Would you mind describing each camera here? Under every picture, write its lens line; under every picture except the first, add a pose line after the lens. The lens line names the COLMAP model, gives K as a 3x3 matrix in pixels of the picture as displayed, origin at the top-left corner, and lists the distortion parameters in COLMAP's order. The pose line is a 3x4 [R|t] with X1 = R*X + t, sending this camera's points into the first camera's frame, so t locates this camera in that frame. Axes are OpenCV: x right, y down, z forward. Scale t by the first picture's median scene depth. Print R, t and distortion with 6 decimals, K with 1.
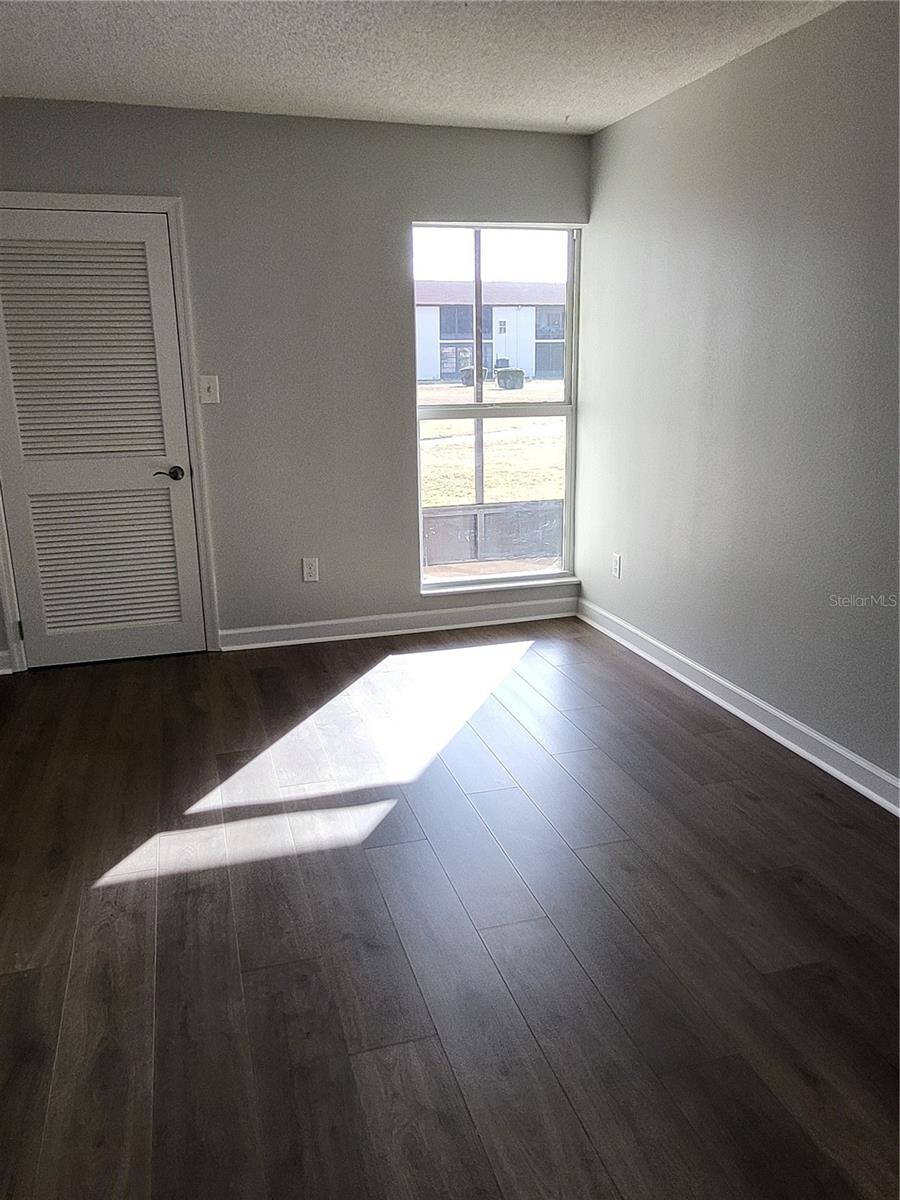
lens RADIAL K [[925.2, 0, 456.4], [0, 925.2, 602.9], [0, 0, 1]] dist [-0.006743, 0.015925]
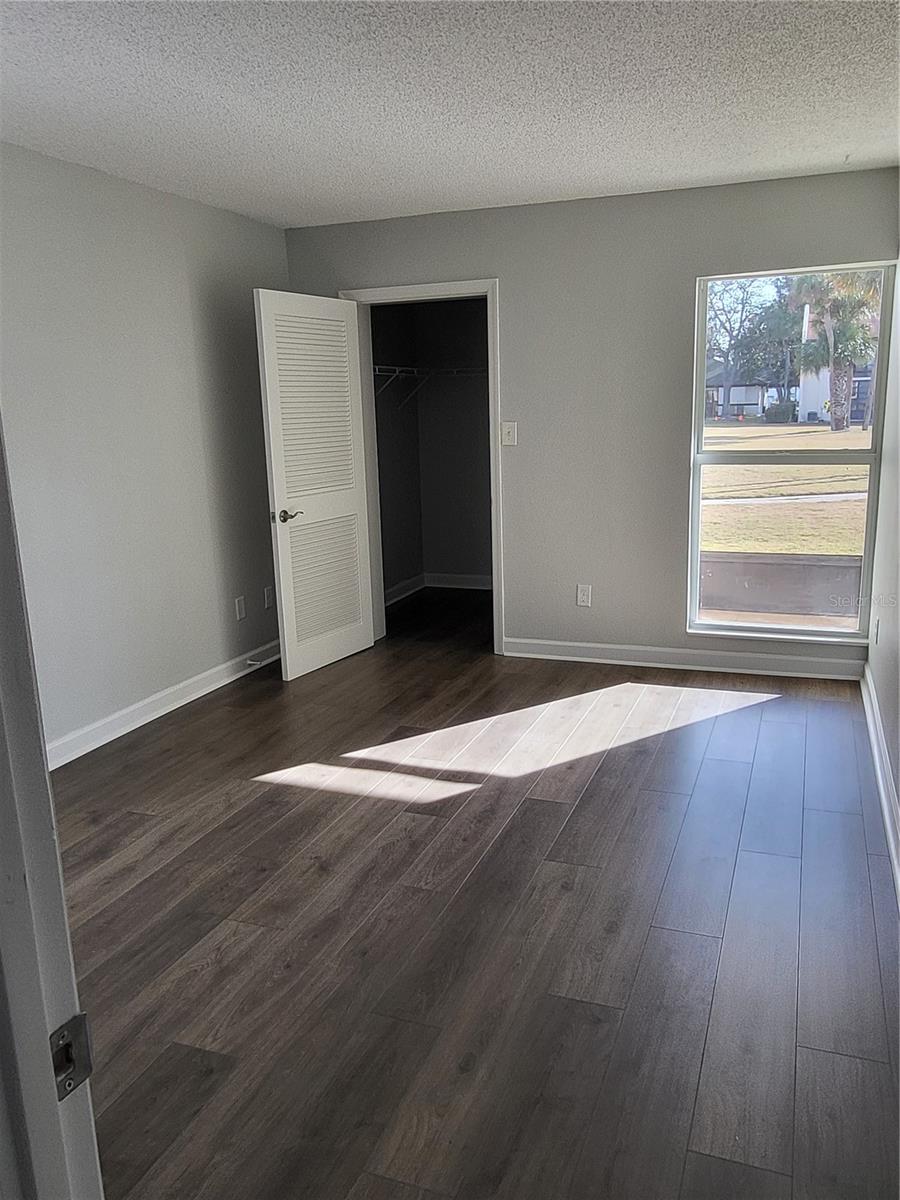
lens RADIAL K [[925.2, 0, 477.4], [0, 925.2, 611.2], [0, 0, 1]] dist [-0.006743, 0.015925]
pose [[0.799196, 0.123755, -0.588192, 0.395608], [-0.142426, 0.989696, 0.014711, -0.015329], [0.583952, 0.072017, 0.808587, 0.030147]]
